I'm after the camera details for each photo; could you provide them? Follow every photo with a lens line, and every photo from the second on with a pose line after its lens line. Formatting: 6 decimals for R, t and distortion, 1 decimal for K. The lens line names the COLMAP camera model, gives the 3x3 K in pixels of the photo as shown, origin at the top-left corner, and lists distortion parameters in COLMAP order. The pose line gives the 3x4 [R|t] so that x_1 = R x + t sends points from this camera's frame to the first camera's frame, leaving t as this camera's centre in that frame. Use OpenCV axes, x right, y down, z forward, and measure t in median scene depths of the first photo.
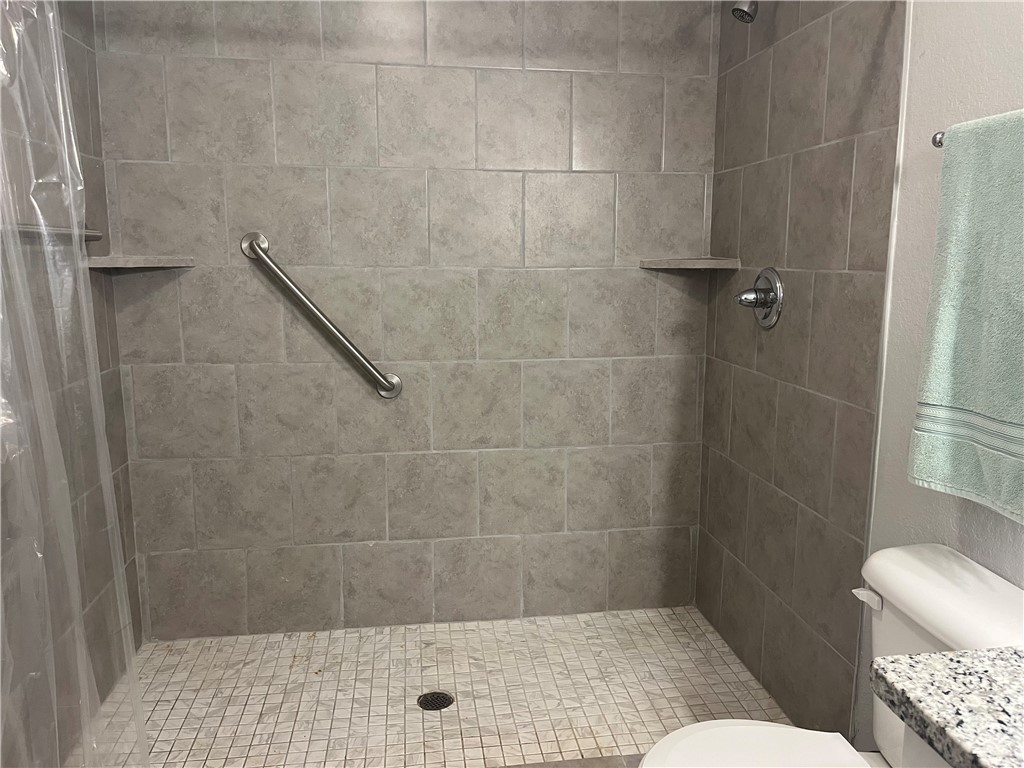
lens RADIAL K [[779.2, 0, 516.7], [0, 779.2, 379.8], [0, 0, 1]] dist [0.068334, -0.110609]
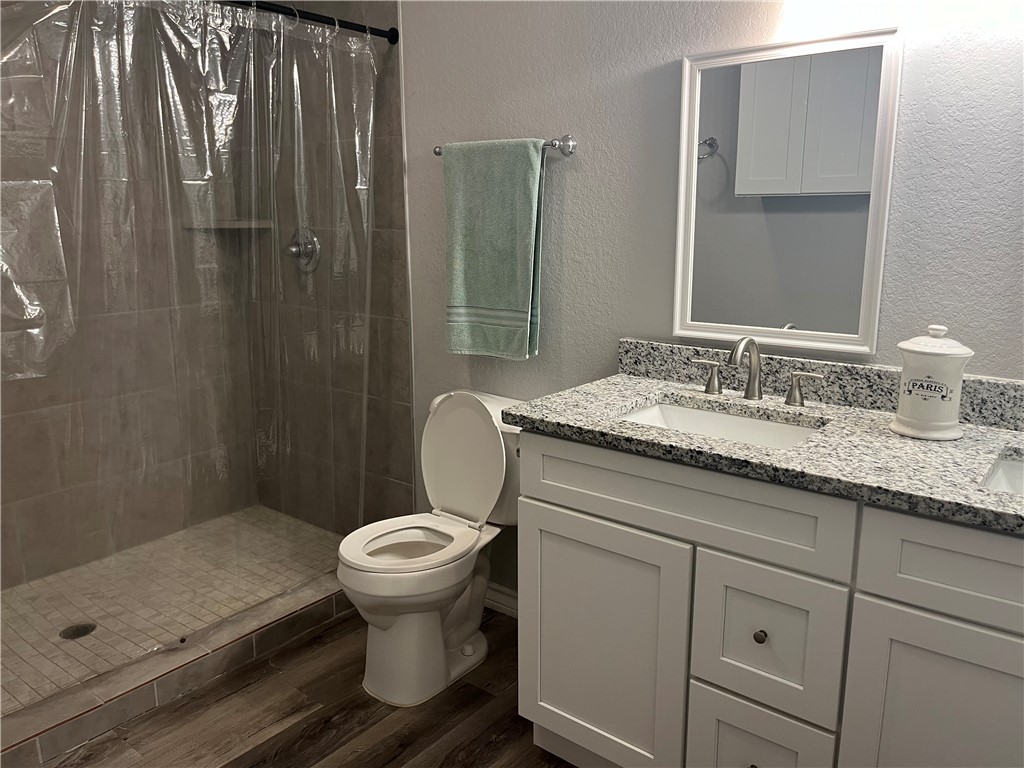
lens RADIAL K [[779.2, 0, 516.7], [0, 779.2, 379.8], [0, 0, 1]] dist [0.068334, -0.110609]
pose [[0.726187, -0.151480, 0.670601, -0.351656], [0.112428, 0.988459, 0.101533, 0.019760], [-0.678242, 0.001662, 0.734837, -0.229731]]
